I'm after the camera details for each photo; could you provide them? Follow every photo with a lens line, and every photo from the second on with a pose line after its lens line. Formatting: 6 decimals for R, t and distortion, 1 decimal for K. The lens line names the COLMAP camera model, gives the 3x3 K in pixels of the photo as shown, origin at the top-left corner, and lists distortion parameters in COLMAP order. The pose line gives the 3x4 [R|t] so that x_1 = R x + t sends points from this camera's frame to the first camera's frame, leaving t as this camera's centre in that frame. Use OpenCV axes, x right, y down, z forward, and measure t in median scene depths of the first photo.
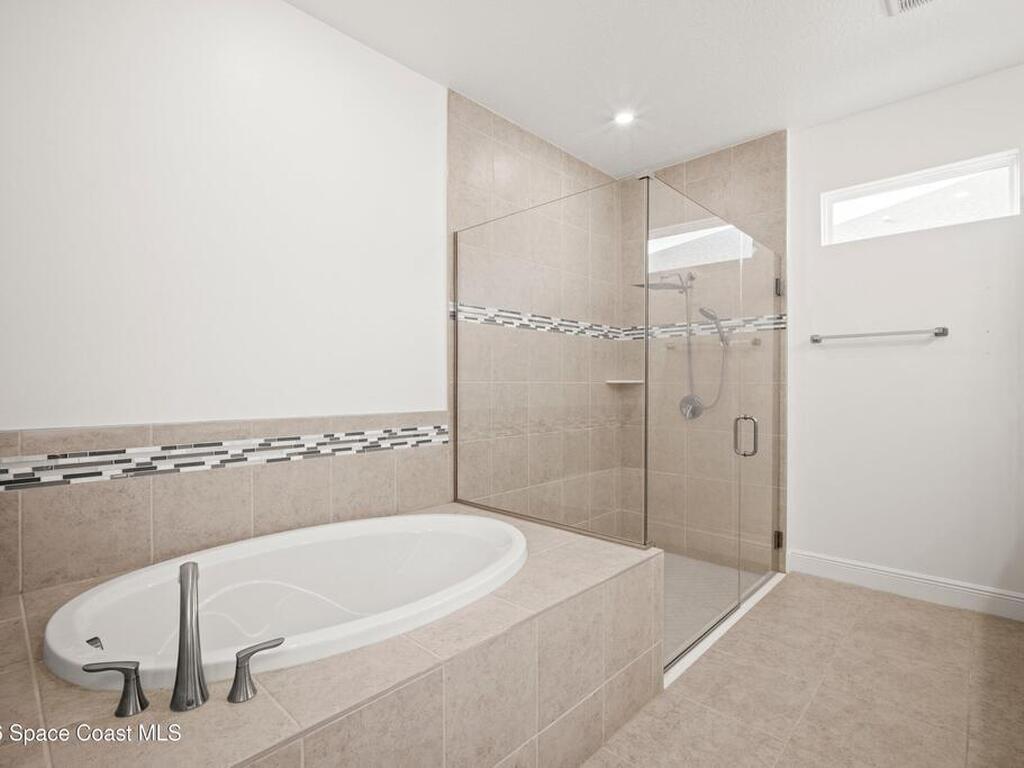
lens RADIAL K [[502.6, 0, 512.0], [0, 502.6, 384.0], [0, 0, 1]] dist [-0.005624, -0.000022]
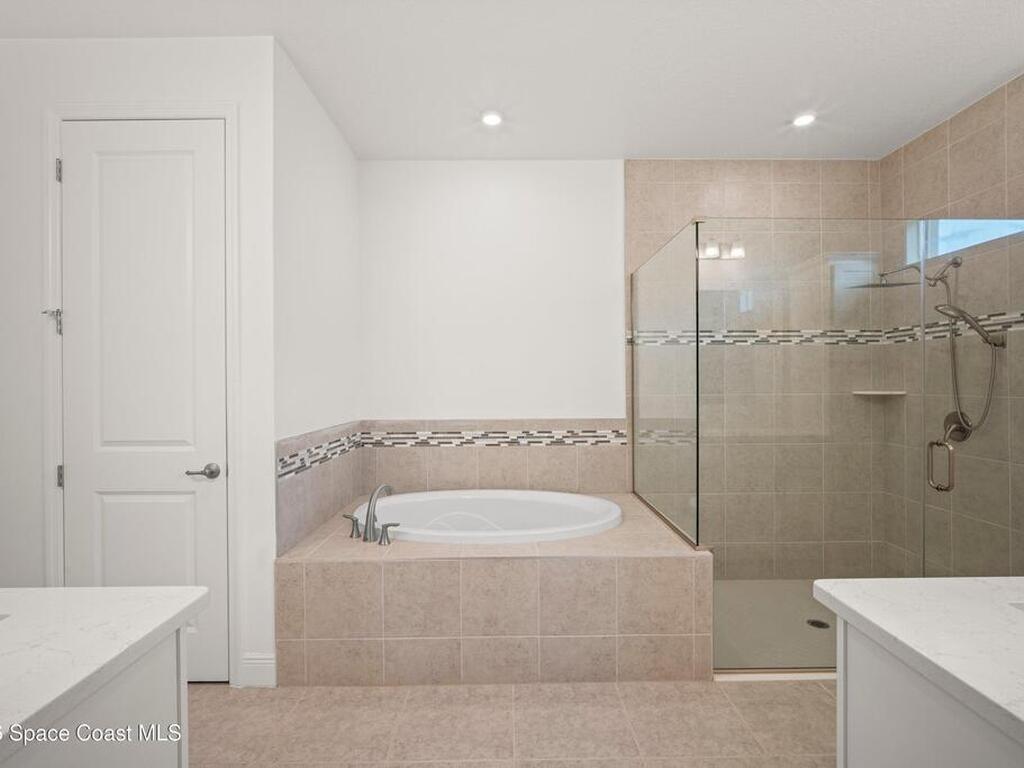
lens RADIAL K [[485.5, 0, 512.0], [0, 485.5, 384.0], [0, 0, 1]] dist [-0.002762, -0.000800]
pose [[0.703031, -0.005204, -0.711140, 0.584532], [0.007444, 0.999972, 0.000041, -0.038523], [0.711120, -0.005322, 0.703050, -0.052336]]
